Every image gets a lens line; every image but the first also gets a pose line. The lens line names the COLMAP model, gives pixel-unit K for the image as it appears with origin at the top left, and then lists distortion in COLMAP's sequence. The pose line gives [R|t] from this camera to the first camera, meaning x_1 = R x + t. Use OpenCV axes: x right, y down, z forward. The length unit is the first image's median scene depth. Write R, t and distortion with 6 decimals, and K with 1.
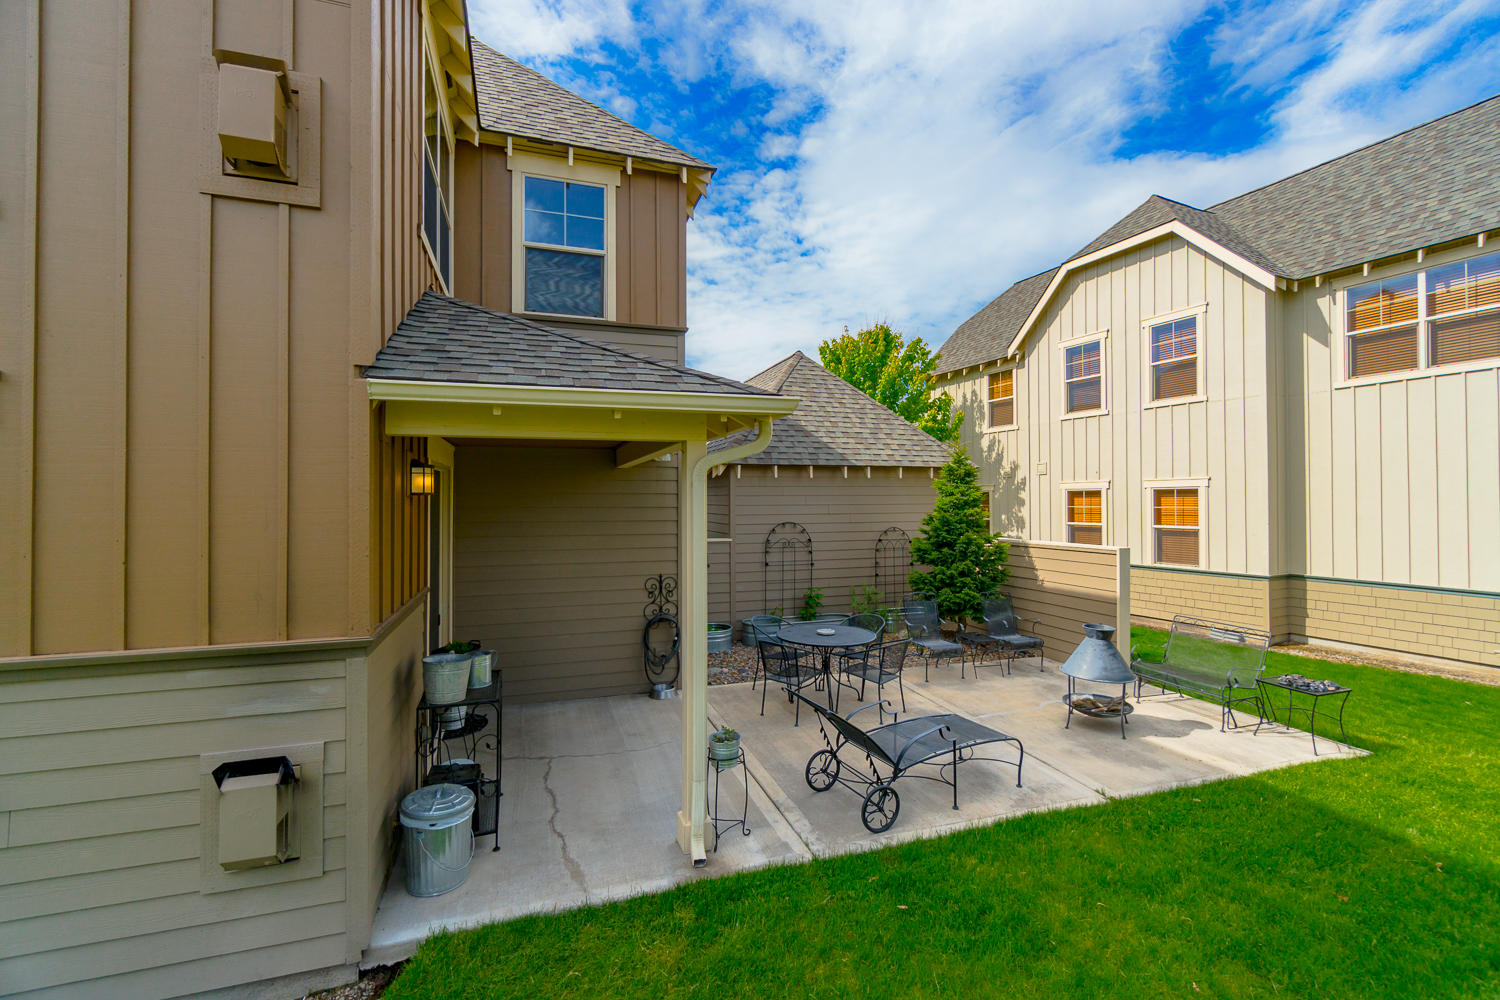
lens RADIAL K [[639.8, 0, 750.0], [0, 639.8, 500.0], [0, 0, 1]] dist [-0.001666, 0.000010]
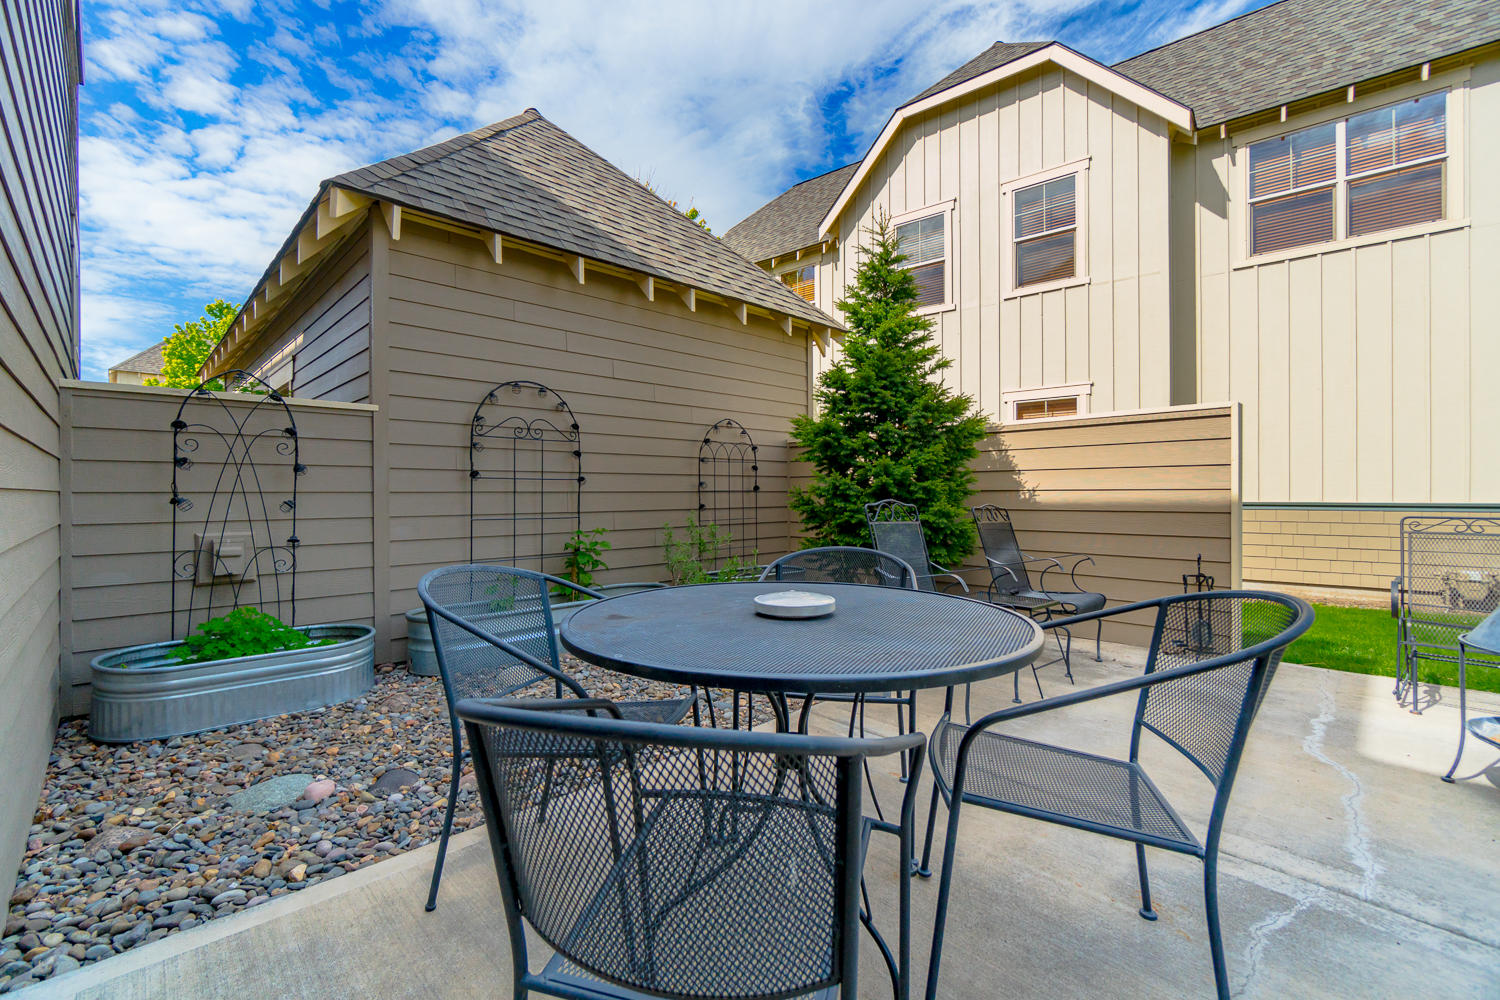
lens RADIAL K [[639.8, 0, 750.0], [0, 639.8, 500.0], [0, 0, 1]] dist [-0.001666, 0.000010]
pose [[0.900676, -0.004493, 0.434469, 0.006531], [0.000230, 0.999951, 0.009863, 0.112217], [-0.434492, -0.008783, 0.900633, 0.539202]]
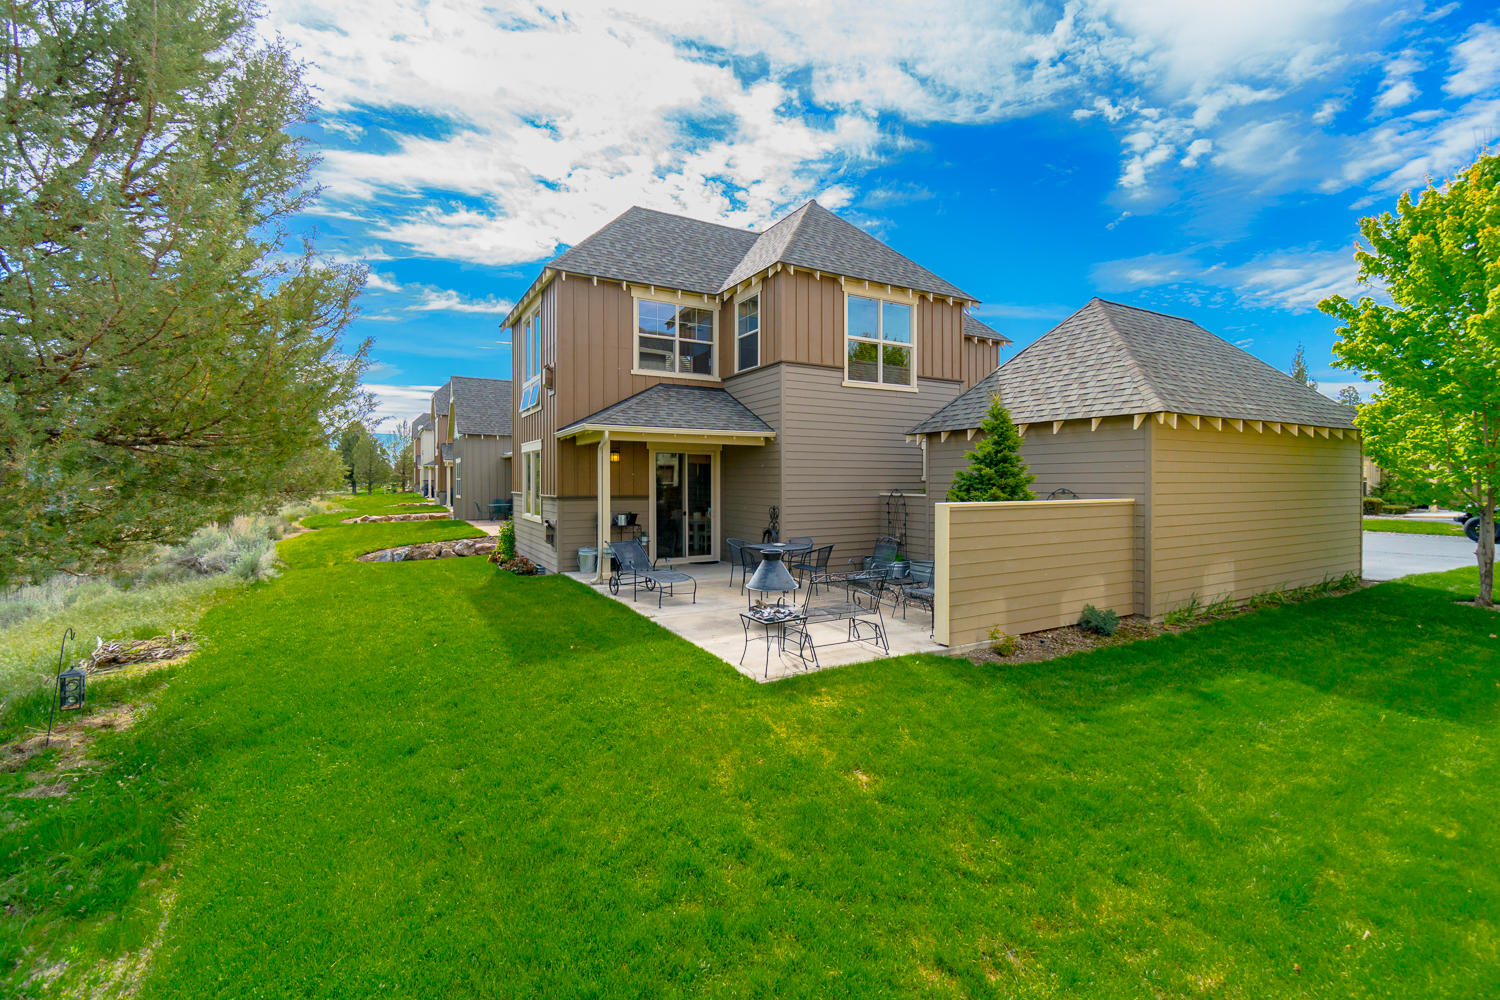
lens RADIAL K [[638.3, 0, 756.4], [0, 638.3, 492.1], [0, 0, 1]] dist [-0.002052, 0.006800]
pose [[0.195032, 0.015717, -0.980671, 1.090380], [-0.000031, 0.999872, 0.016019, 0.036179], [0.980797, -0.003093, 0.195007, 0.433010]]
